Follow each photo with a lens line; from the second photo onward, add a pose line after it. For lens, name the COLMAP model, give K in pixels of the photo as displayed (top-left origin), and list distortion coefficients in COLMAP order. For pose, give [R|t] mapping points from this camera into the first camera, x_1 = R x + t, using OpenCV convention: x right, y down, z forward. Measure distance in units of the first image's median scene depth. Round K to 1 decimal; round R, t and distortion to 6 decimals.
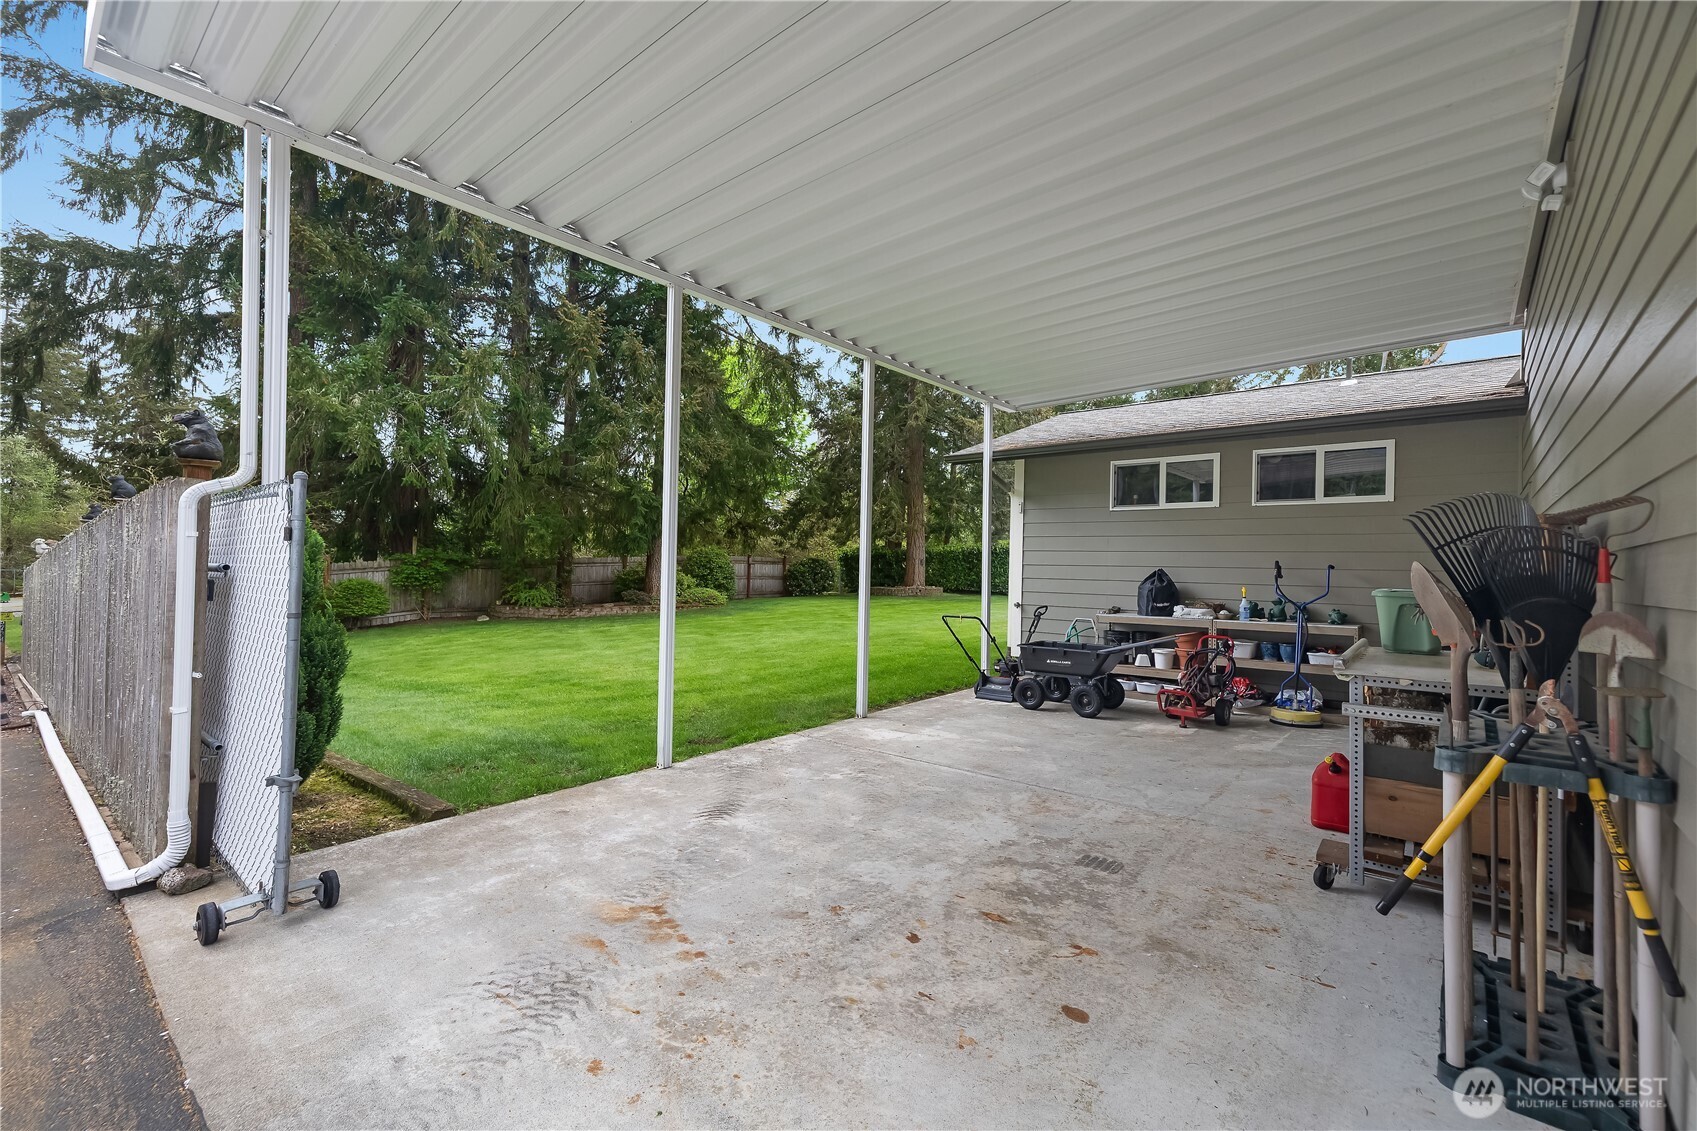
lens RADIAL K [[729.3, 0, 852.2], [0, 729.3, 570.3], [0, 0, 1]] dist [0.000588, -0.000304]
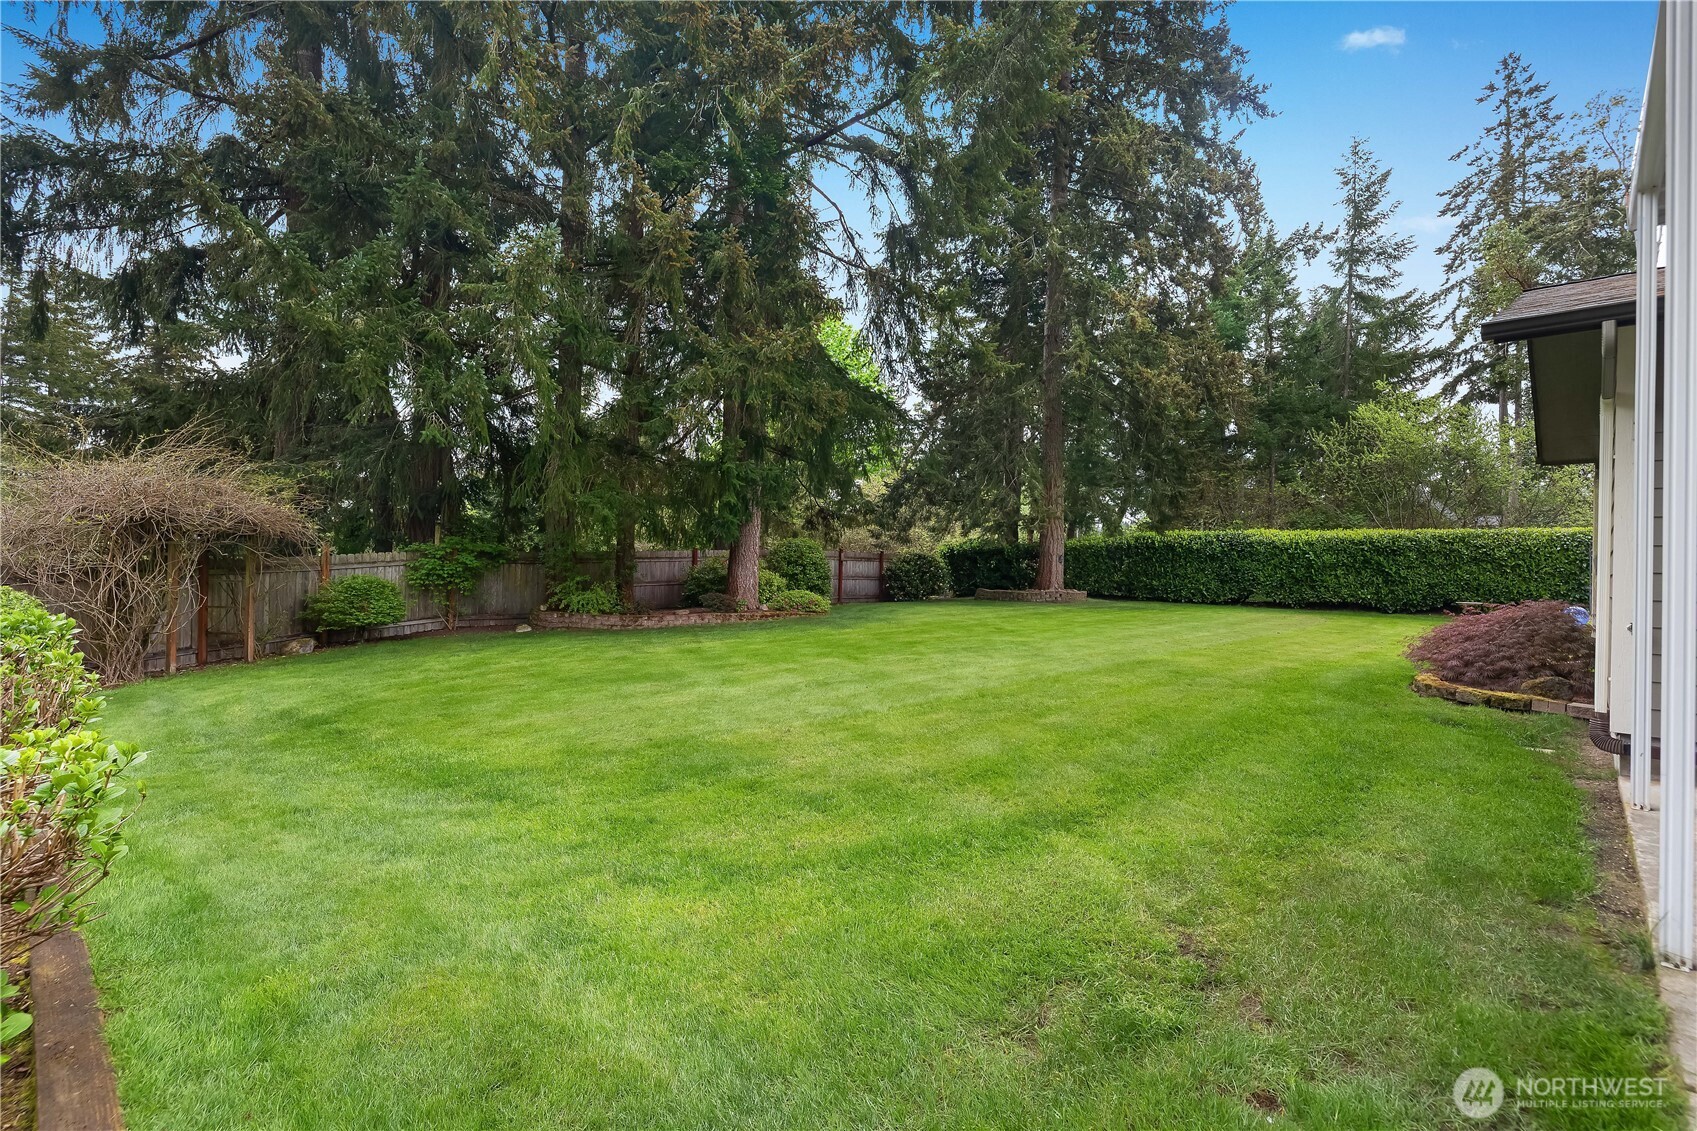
lens RADIAL K [[781.5, 0, 845.7], [0, 781.5, 570.2], [0, 0, 1]] dist [-0.001554, 0.000385]
pose [[0.998288, 0.003546, -0.058379, -0.116792], [-0.003683, 0.999991, -0.002237, 0.005136], [0.058370, 0.002448, 0.998292, 0.194545]]
